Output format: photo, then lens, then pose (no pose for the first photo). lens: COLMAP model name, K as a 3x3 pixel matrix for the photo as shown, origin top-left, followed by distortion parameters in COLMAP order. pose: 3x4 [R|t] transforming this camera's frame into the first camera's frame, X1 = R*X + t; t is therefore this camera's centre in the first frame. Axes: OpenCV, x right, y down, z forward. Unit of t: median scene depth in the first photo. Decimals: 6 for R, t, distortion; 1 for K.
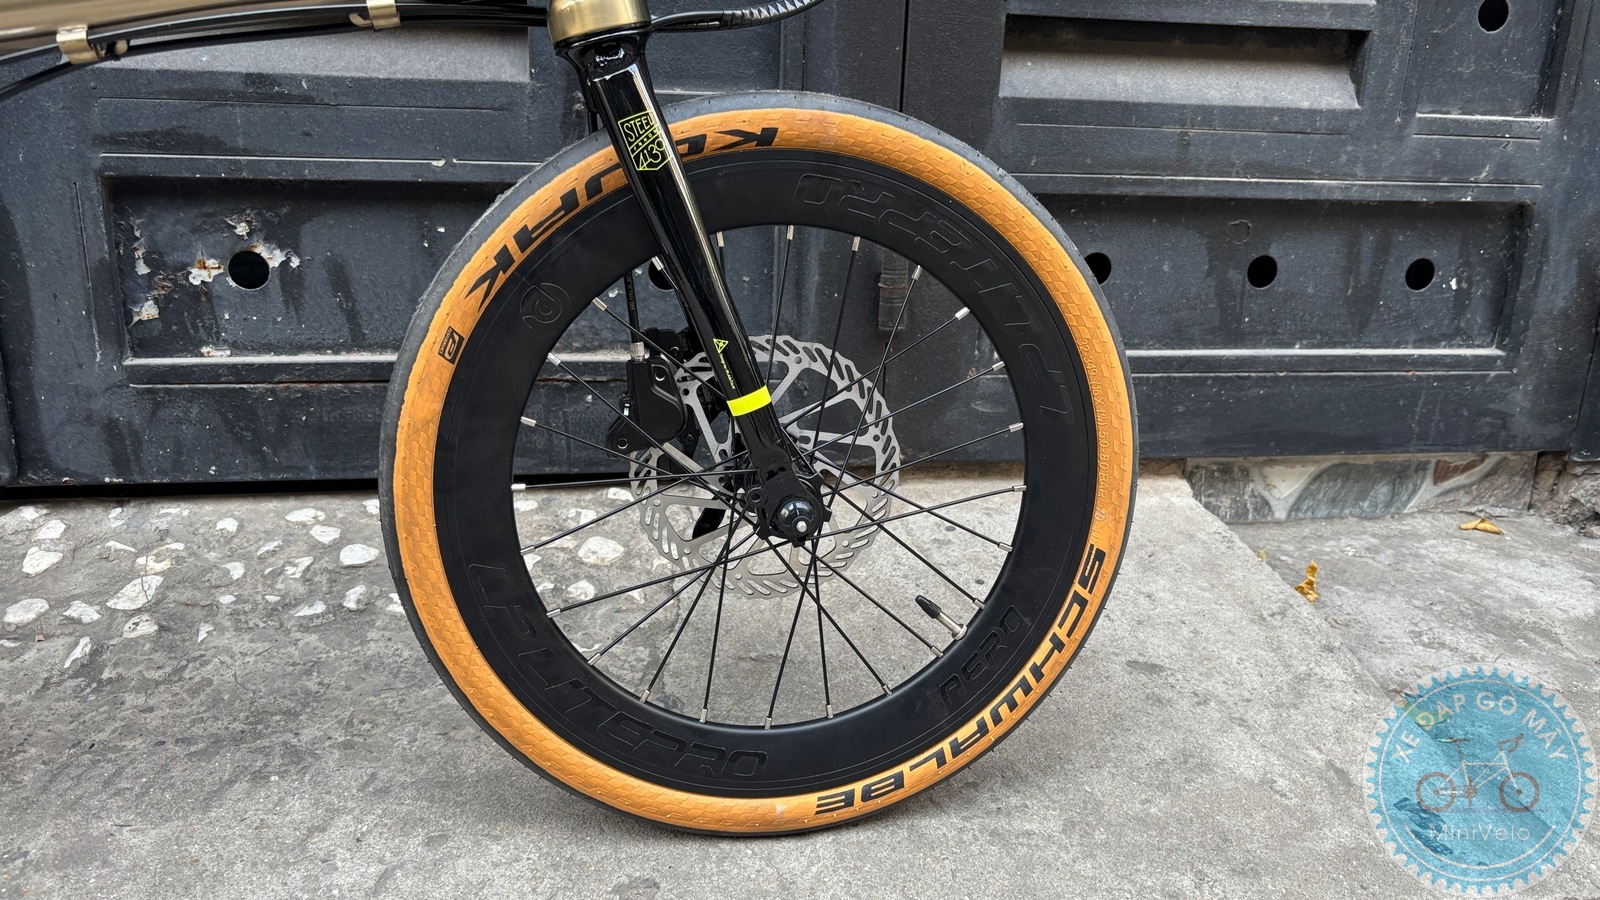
lens RADIAL K [[1225.6, 0, 801.9], [0, 1225.6, 447.4], [0, 0, 1]] dist [0.041280, -0.059640]
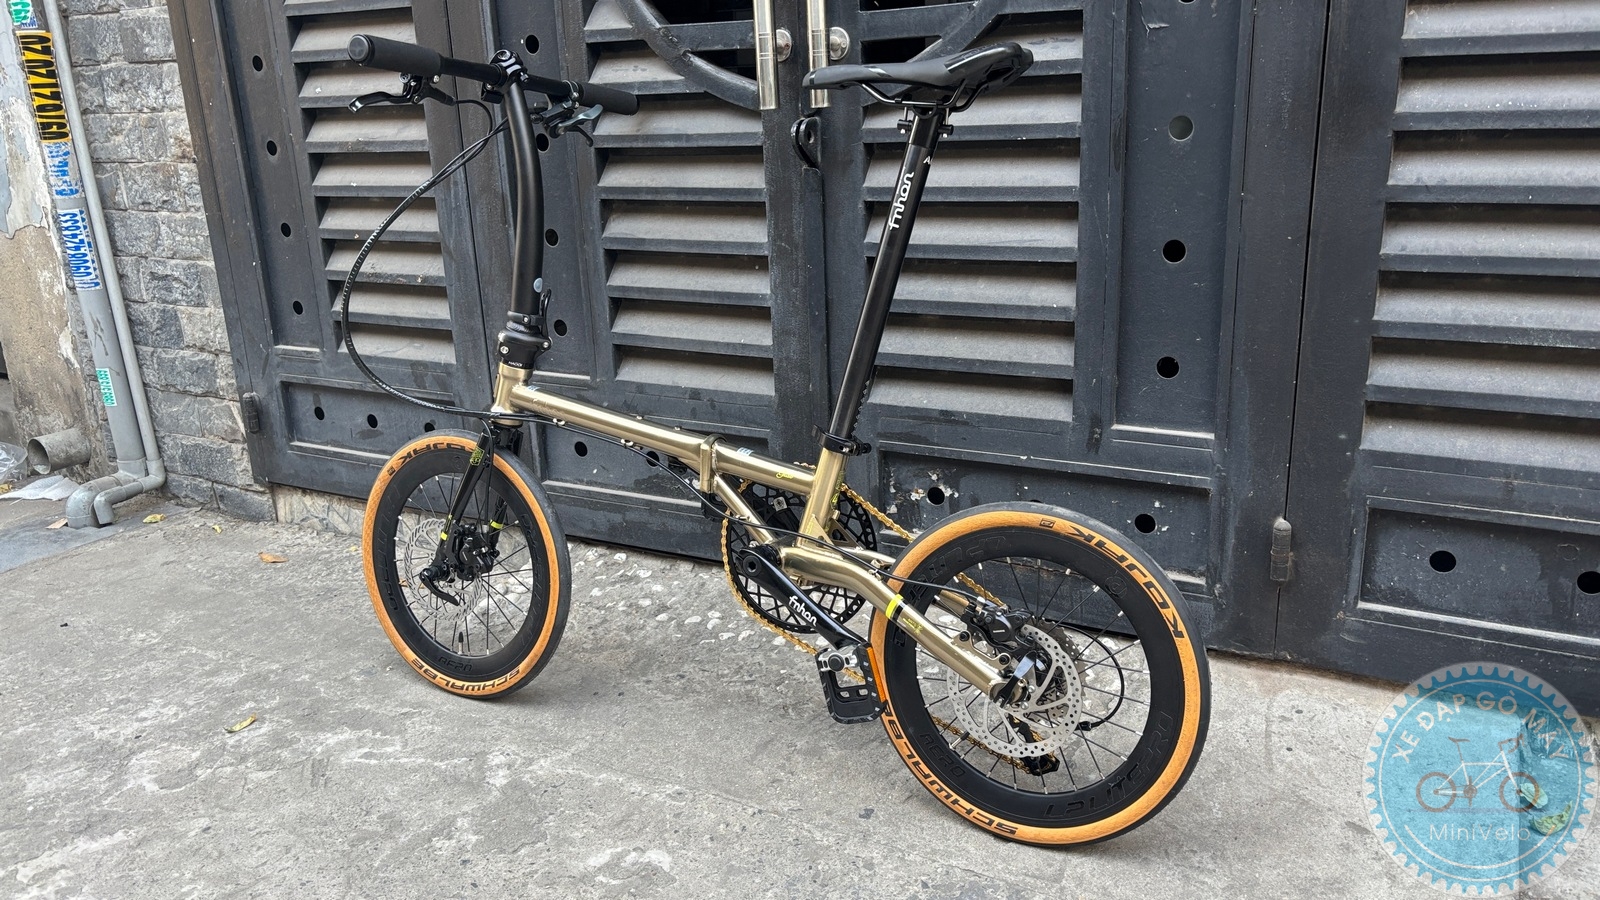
lens RADIAL K [[1225.6, 0, 782.5], [0, 1225.6, 455.8], [0, 0, 1]] dist [0.041280, -0.059640]
pose [[0.752233, 0.123729, -0.647176, 0.652116], [-0.124479, 0.991210, 0.044816, -0.266425], [0.647032, 0.046848, 0.761022, -0.696231]]
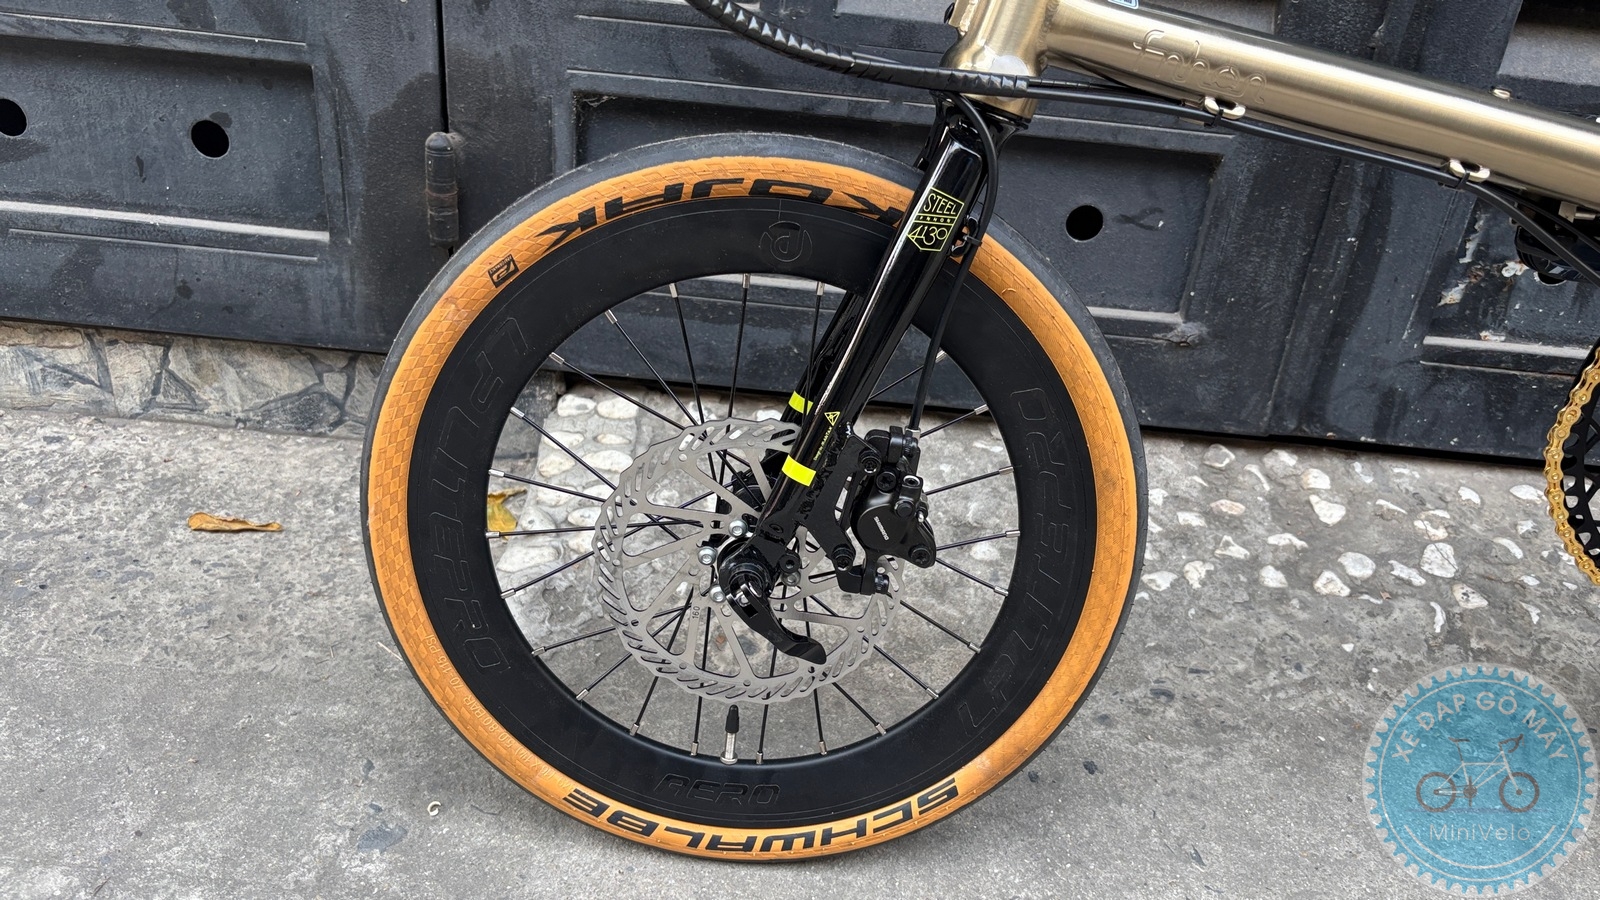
lens RADIAL K [[1225.6, 0, 802.2], [0, 1225.6, 446.7], [0, 0, 1]] dist [0.041280, -0.059640]
pose [[0.973622, 0.152864, -0.169389, -0.867073], [-0.118159, 0.972887, 0.198818, -0.127550], [0.195189, -0.173559, 0.965287, -0.166321]]
